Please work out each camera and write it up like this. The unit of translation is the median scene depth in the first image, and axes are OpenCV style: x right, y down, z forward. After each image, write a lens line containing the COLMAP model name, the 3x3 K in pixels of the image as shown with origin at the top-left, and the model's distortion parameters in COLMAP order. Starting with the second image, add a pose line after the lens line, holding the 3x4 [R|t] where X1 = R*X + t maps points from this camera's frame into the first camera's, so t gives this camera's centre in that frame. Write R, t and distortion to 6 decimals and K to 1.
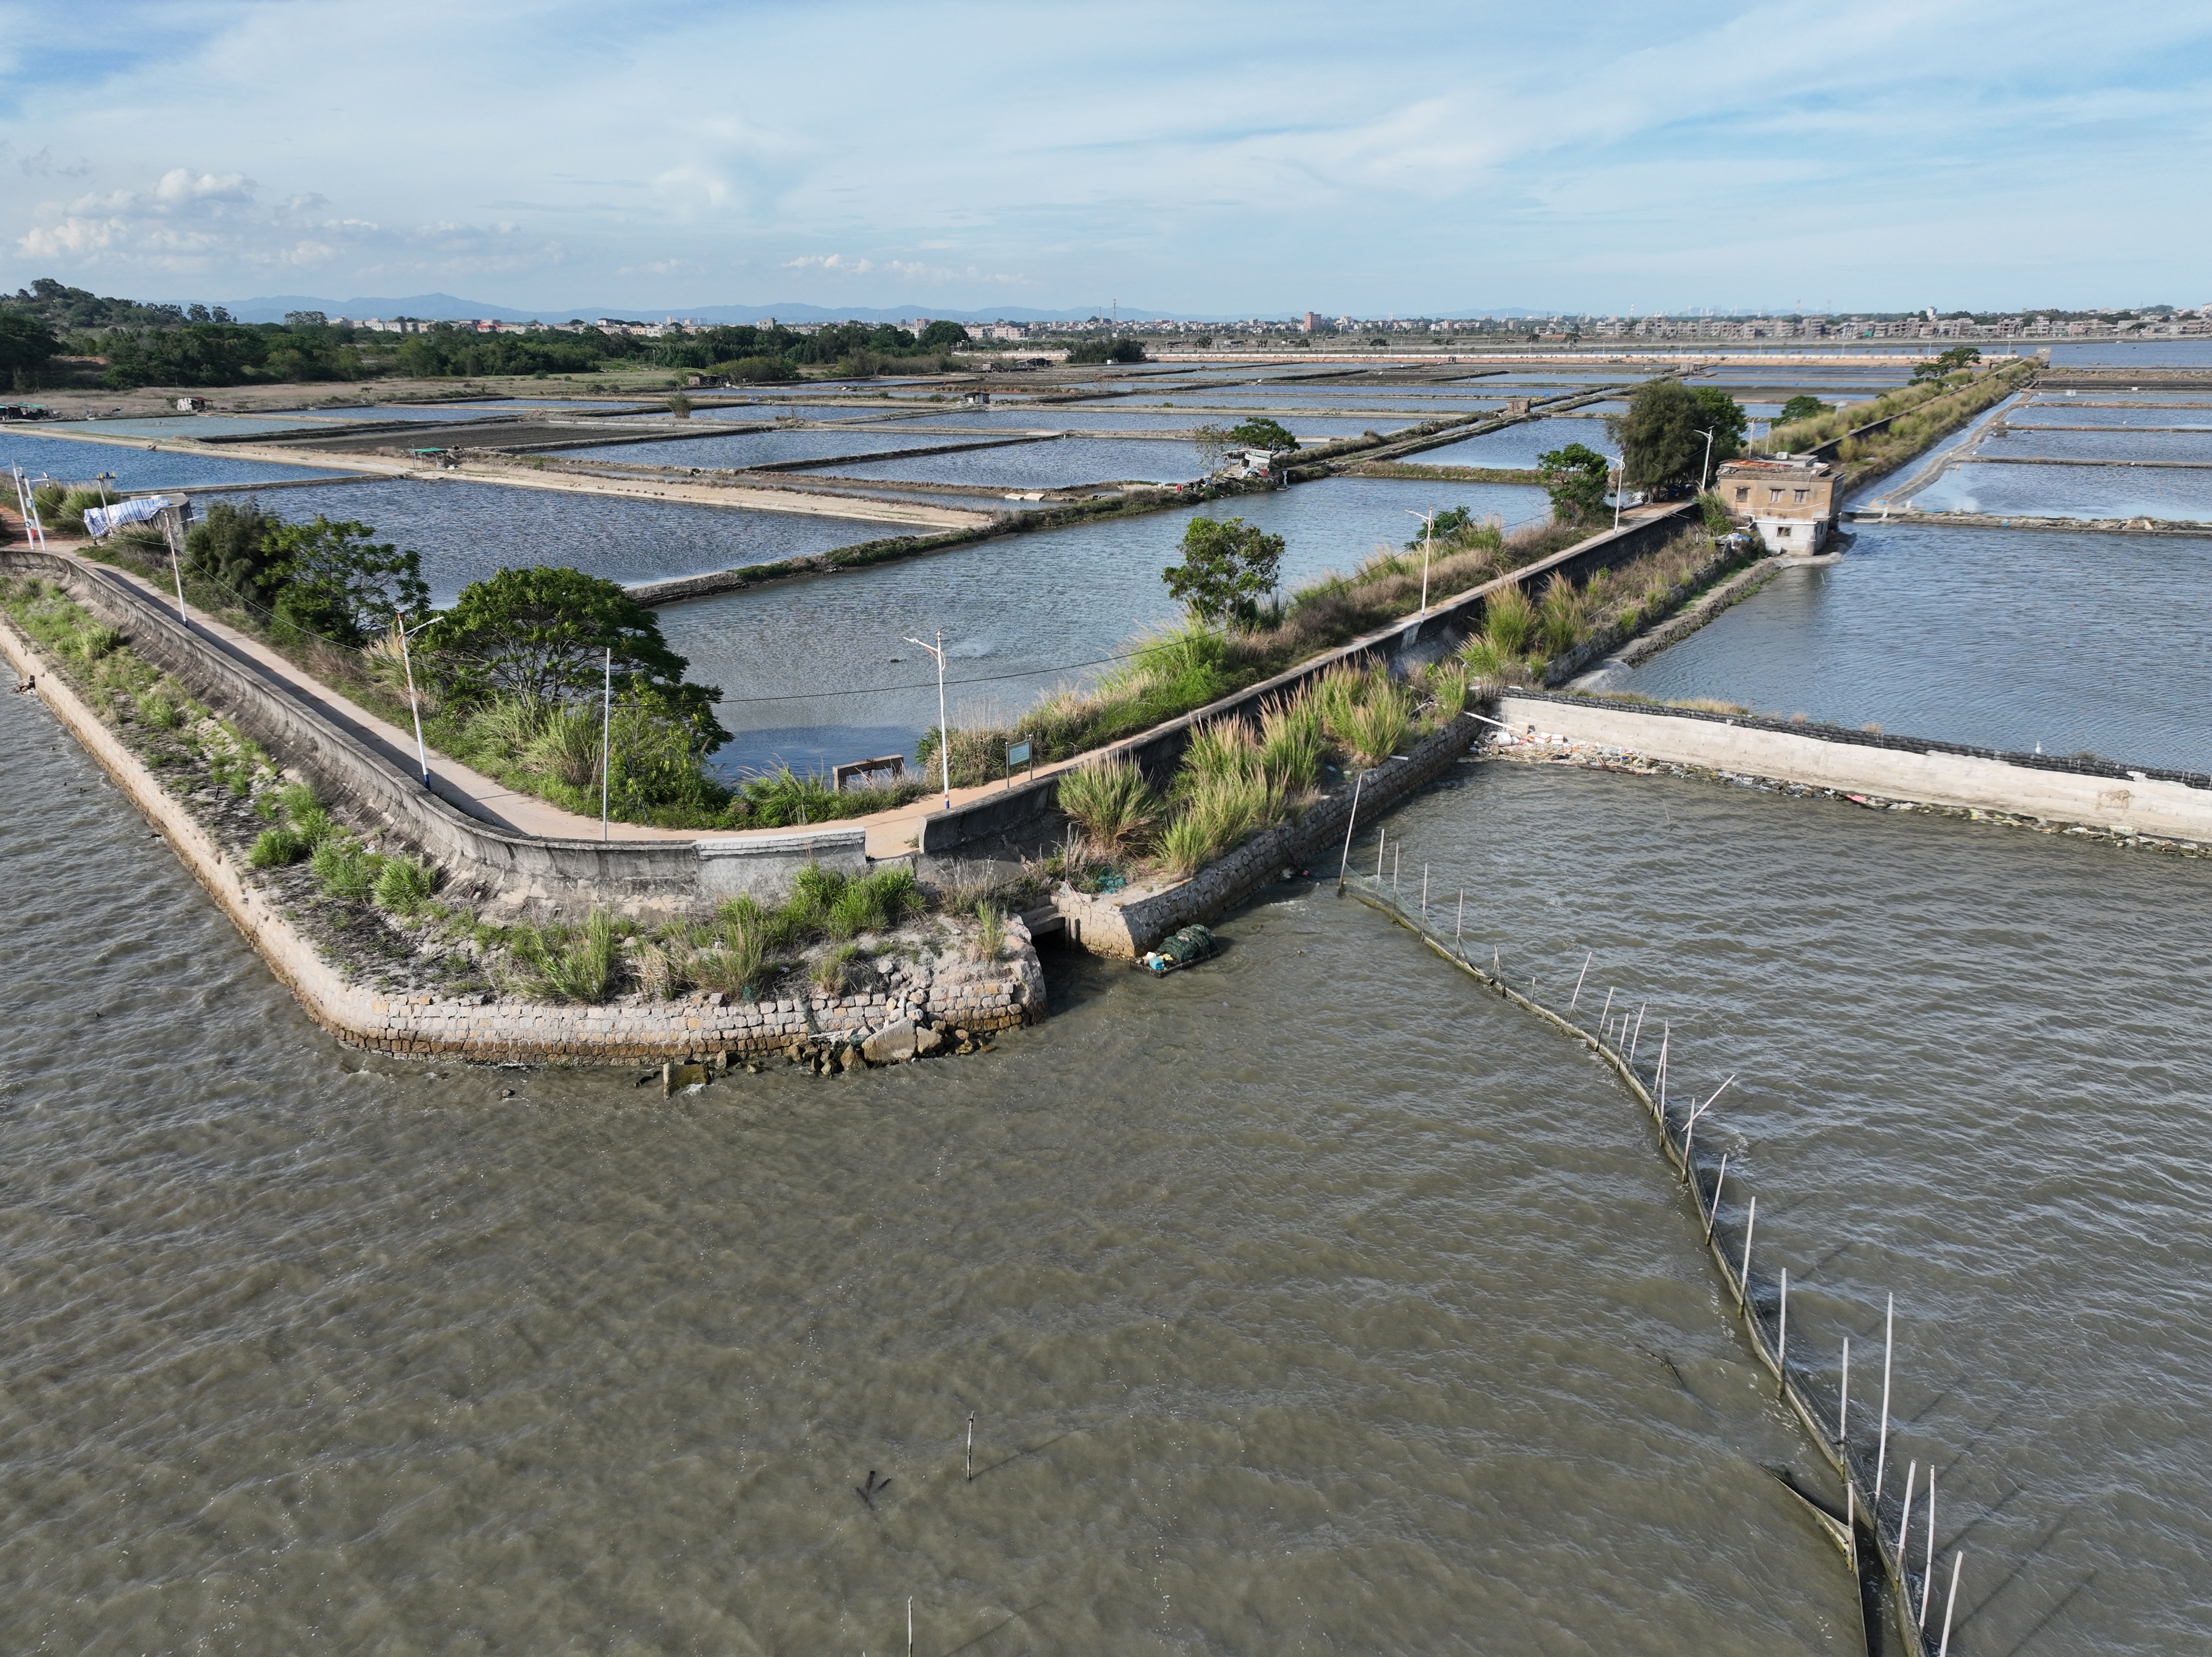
lens RADIAL K [[1557.2, 0, 1105.6], [0, 1557.2, 828.9], [0, 0, 1]] dist [-0.004894, 0.019549]
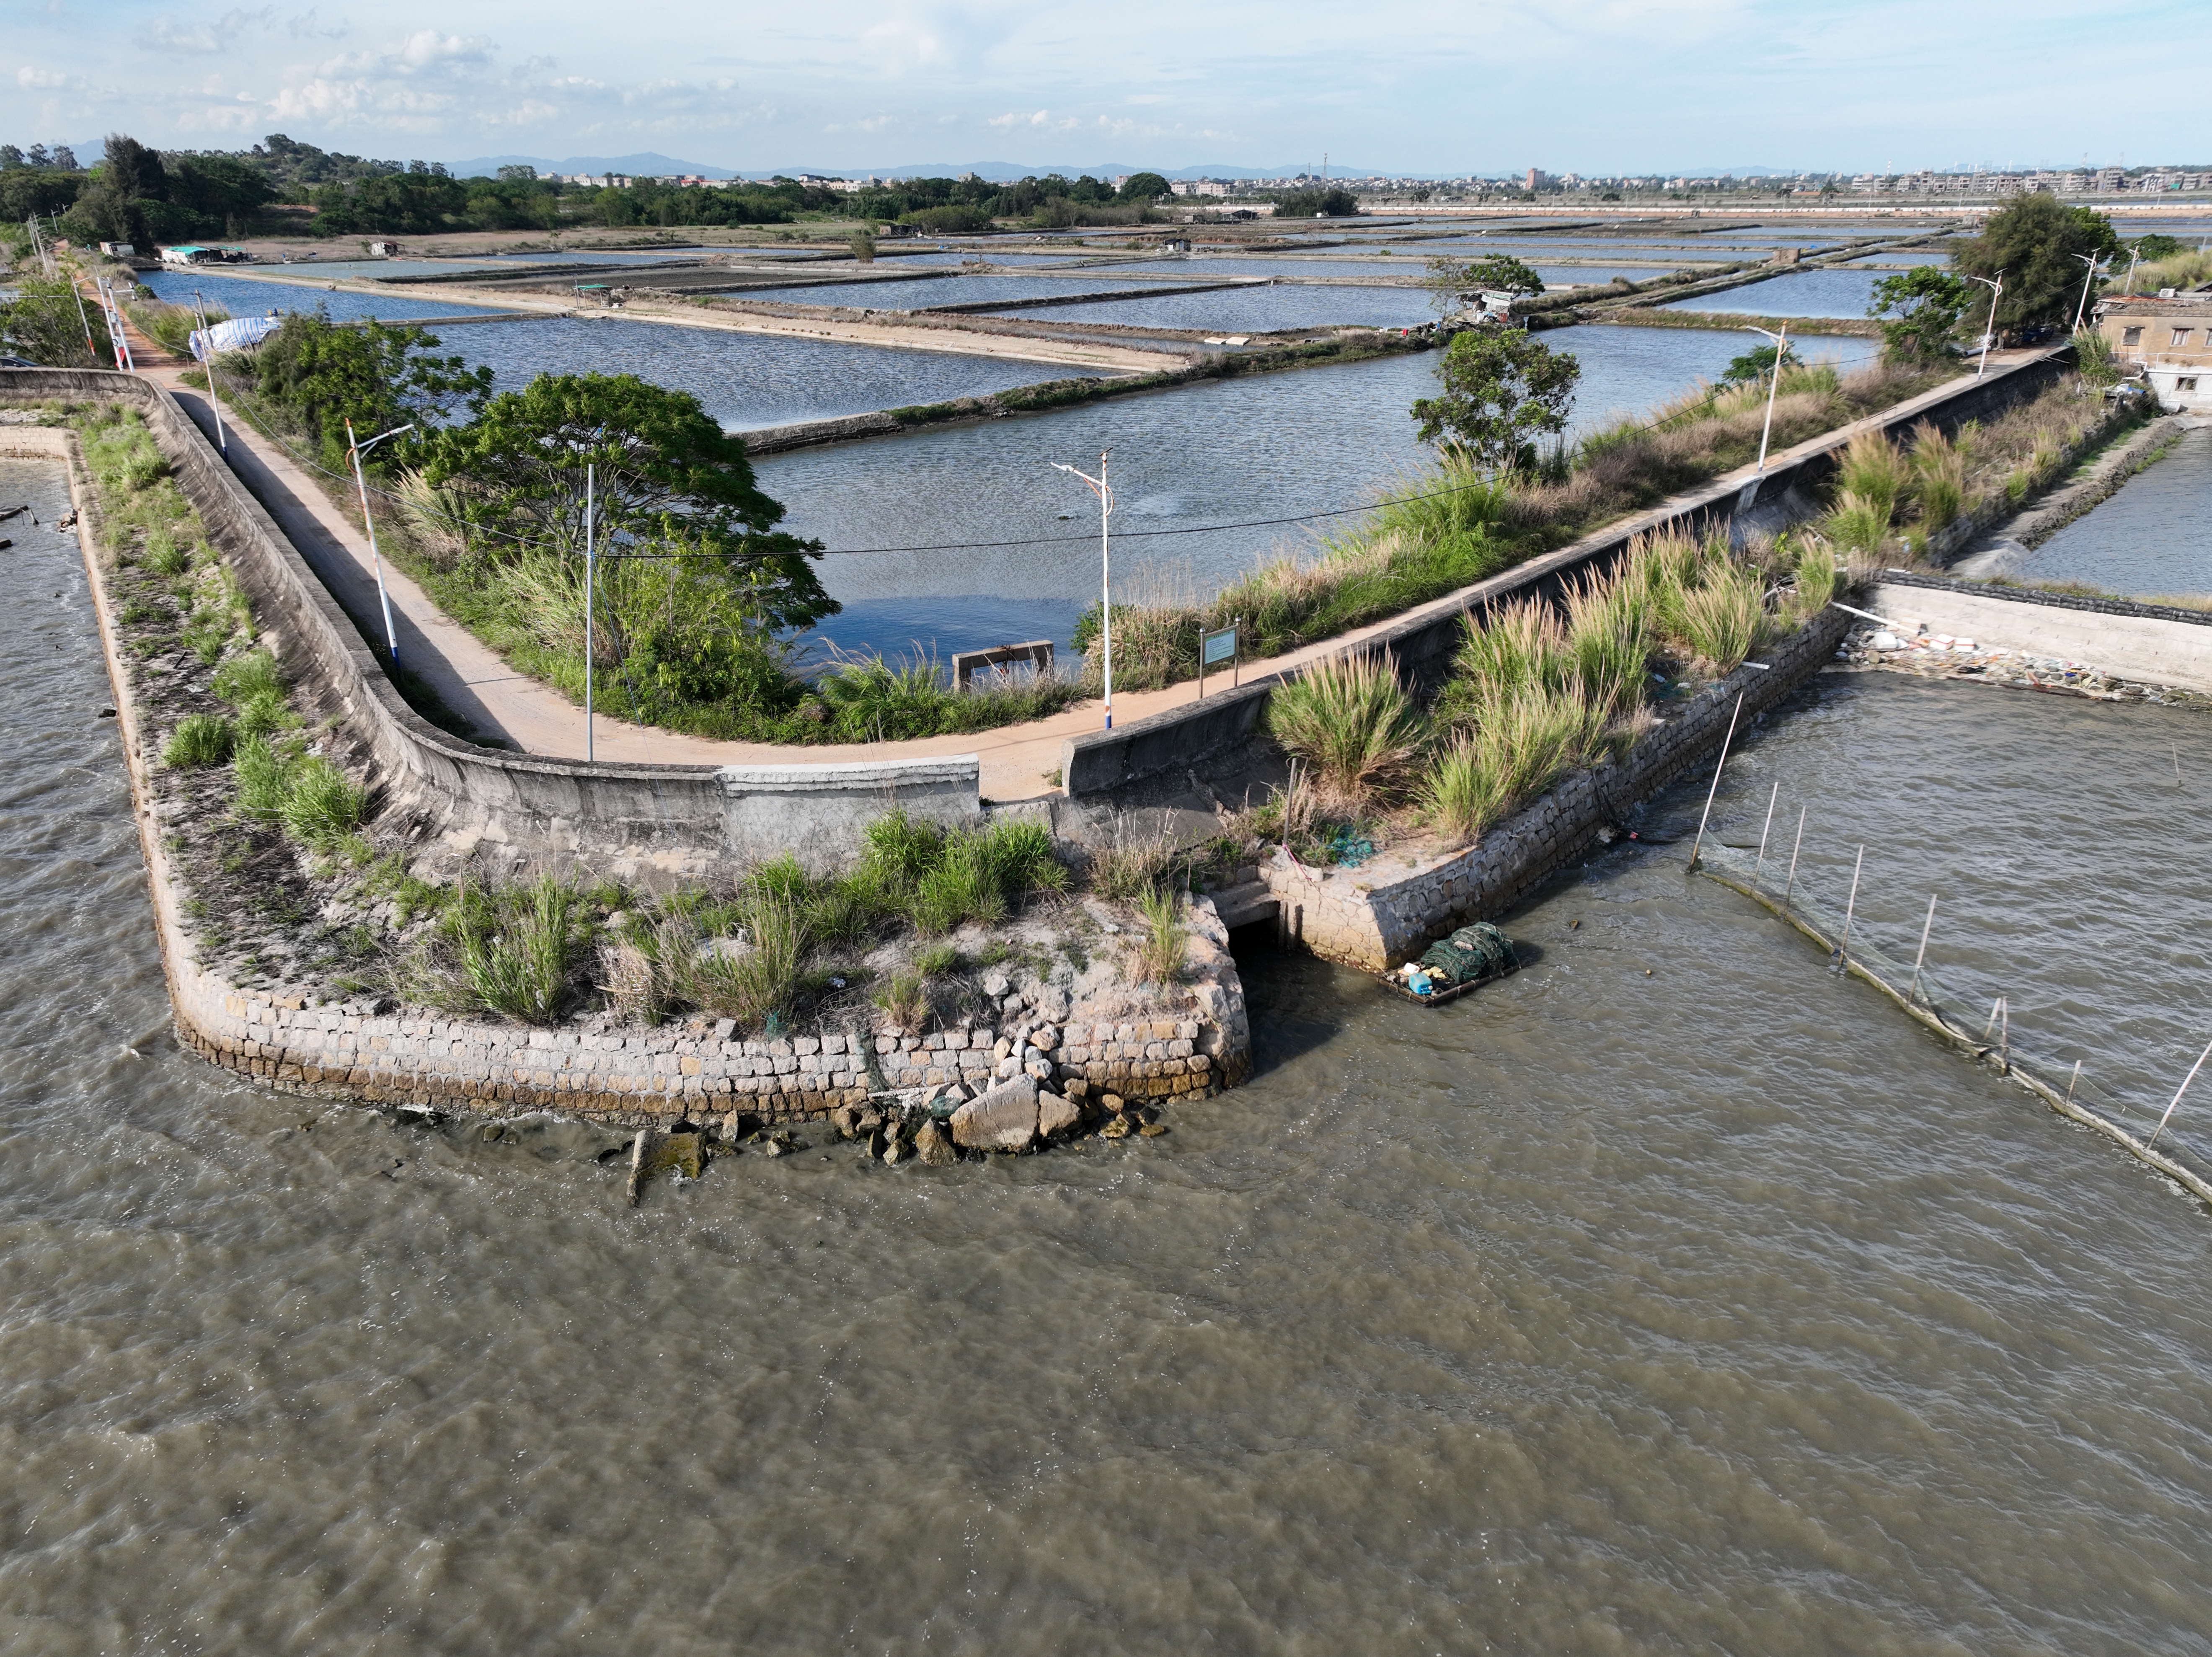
lens RADIAL K [[1557.2, 0, 1107.7], [0, 1557.2, 820.0], [0, 0, 1]] dist [-0.004894, 0.019549]
pose [[0.992590, 0.045718, -0.112583, -0.020193], [-0.037295, 0.996424, 0.075819, -0.018961], [0.115646, -0.071059, 0.990745, 0.269633]]
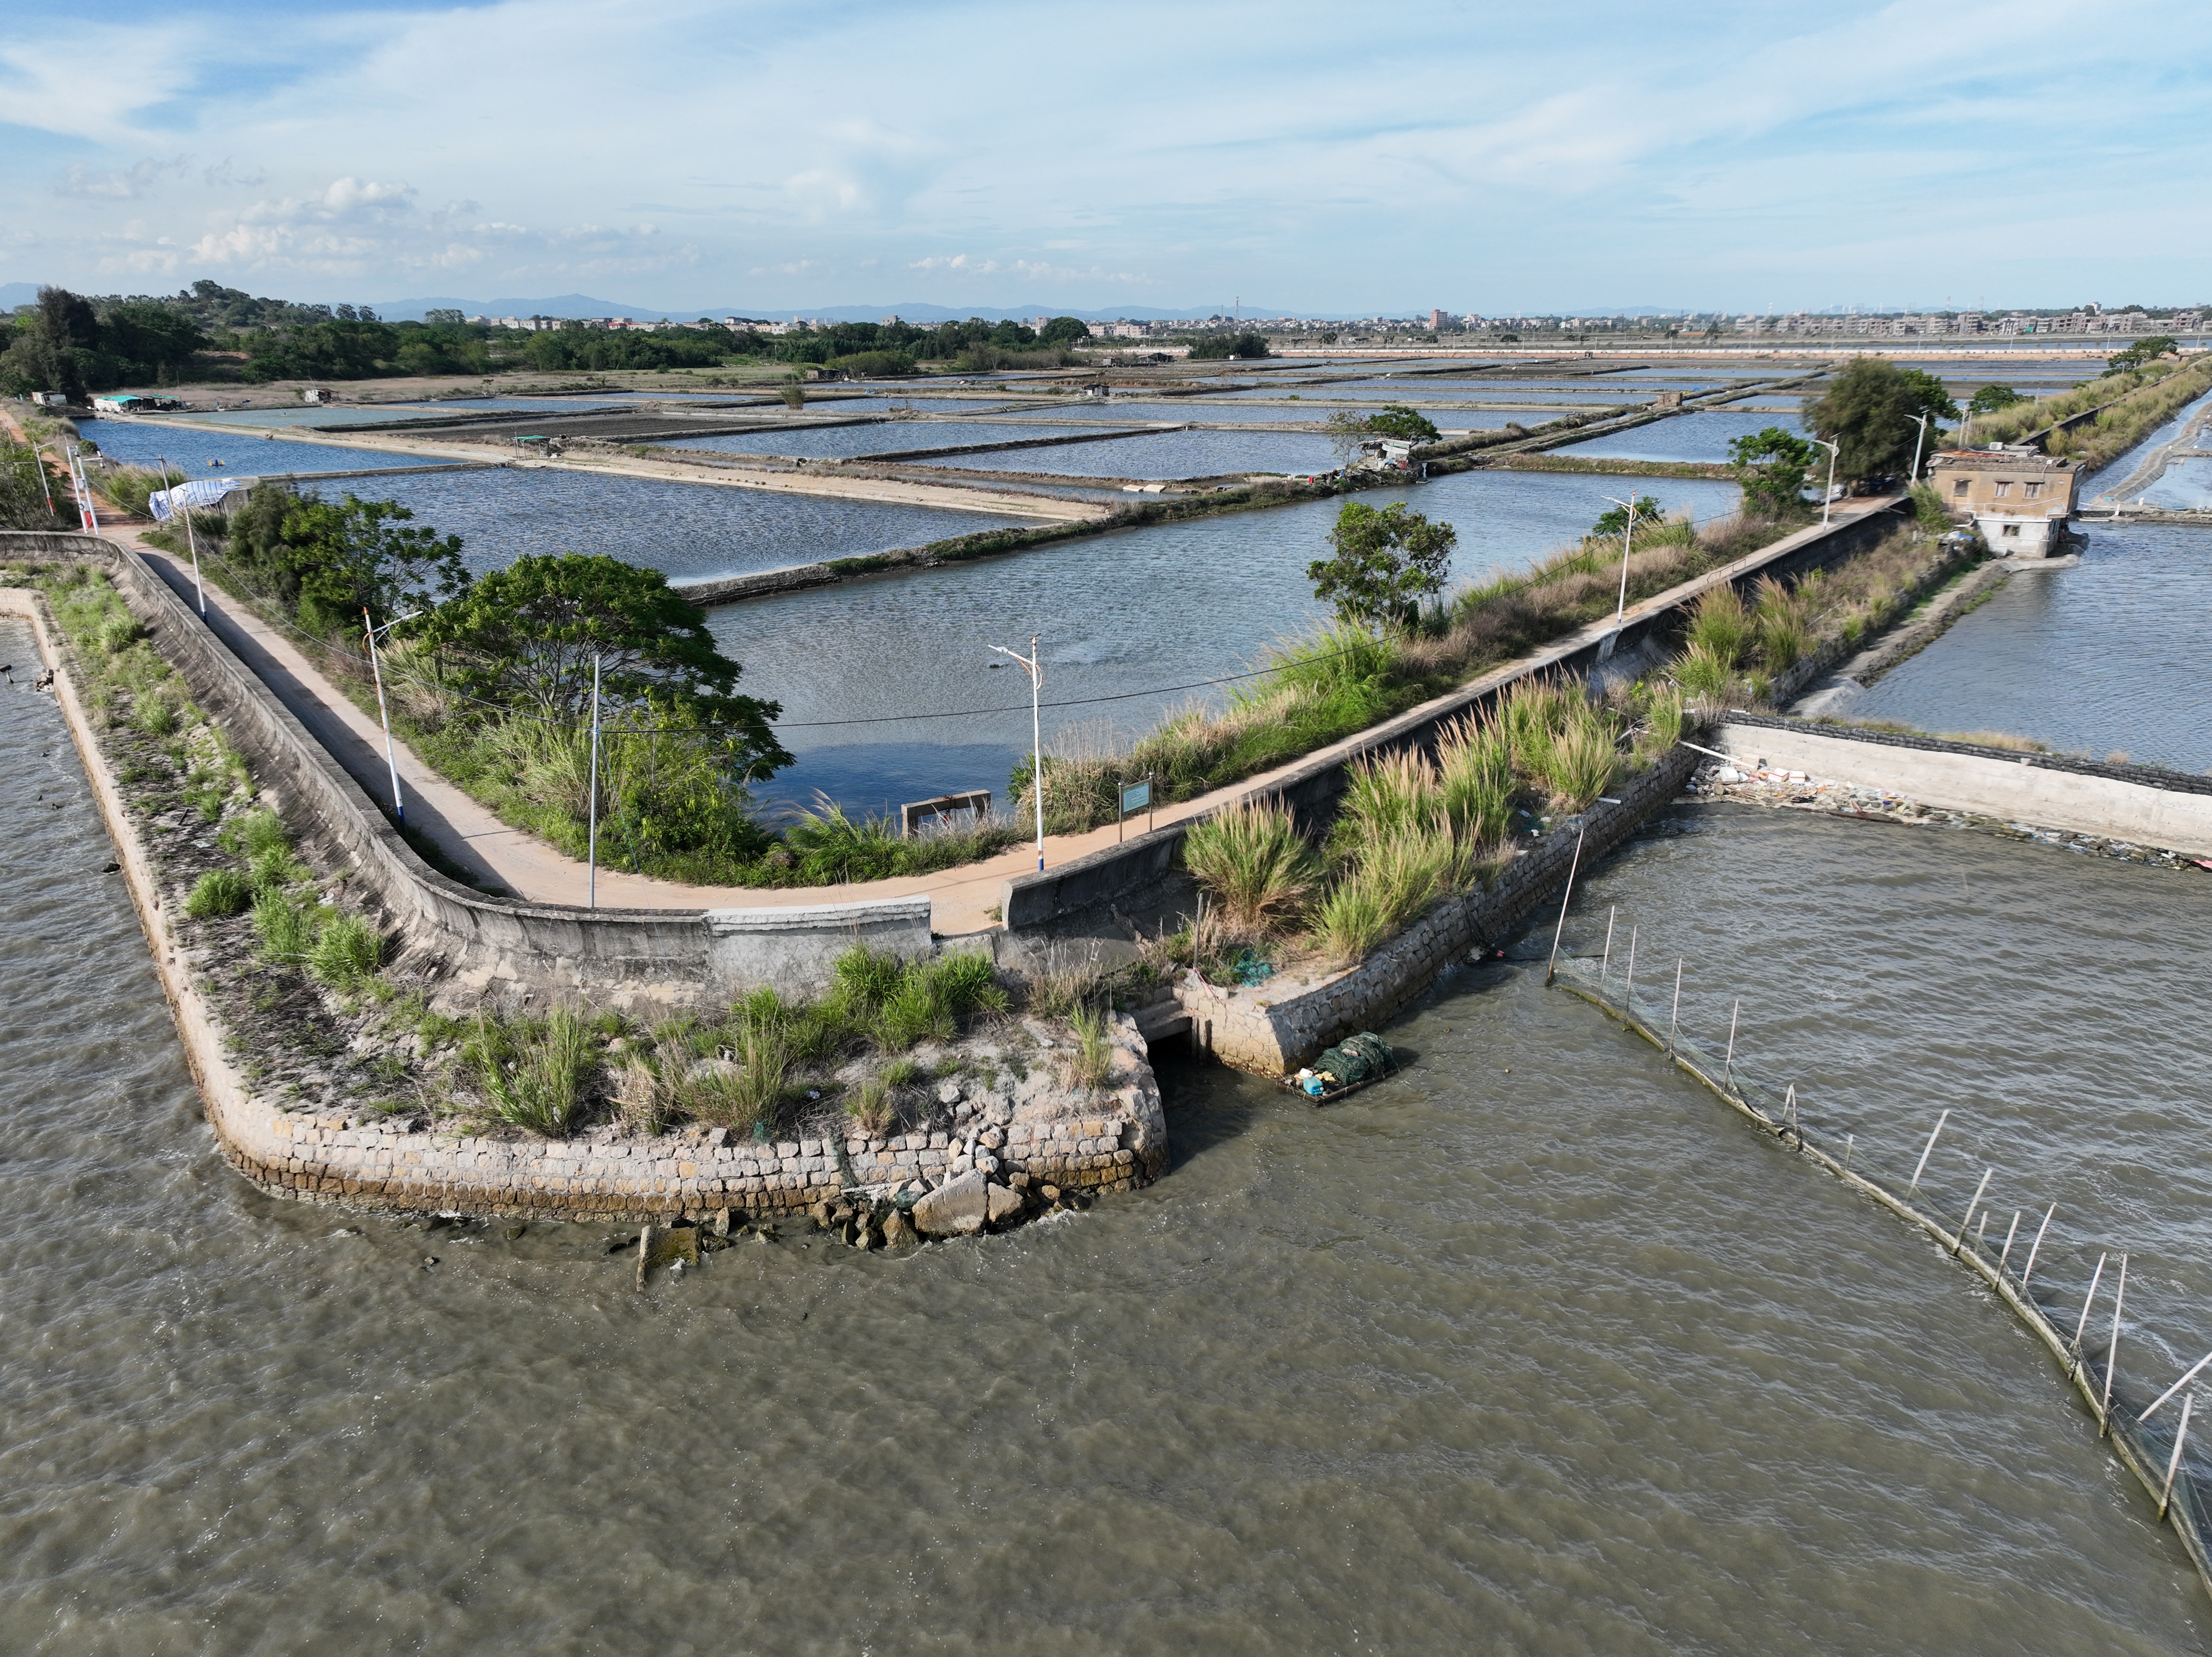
lens RADIAL K [[1557.2, 0, 1106.6], [0, 1557.2, 821.9], [0, 0, 1]] dist [-0.004894, 0.019549]
pose [[0.997292, 0.021079, -0.070462, -0.012589], [-0.021363, 0.999766, -0.003285, -0.027307], [0.070376, 0.004781, 0.997509, 0.188128]]
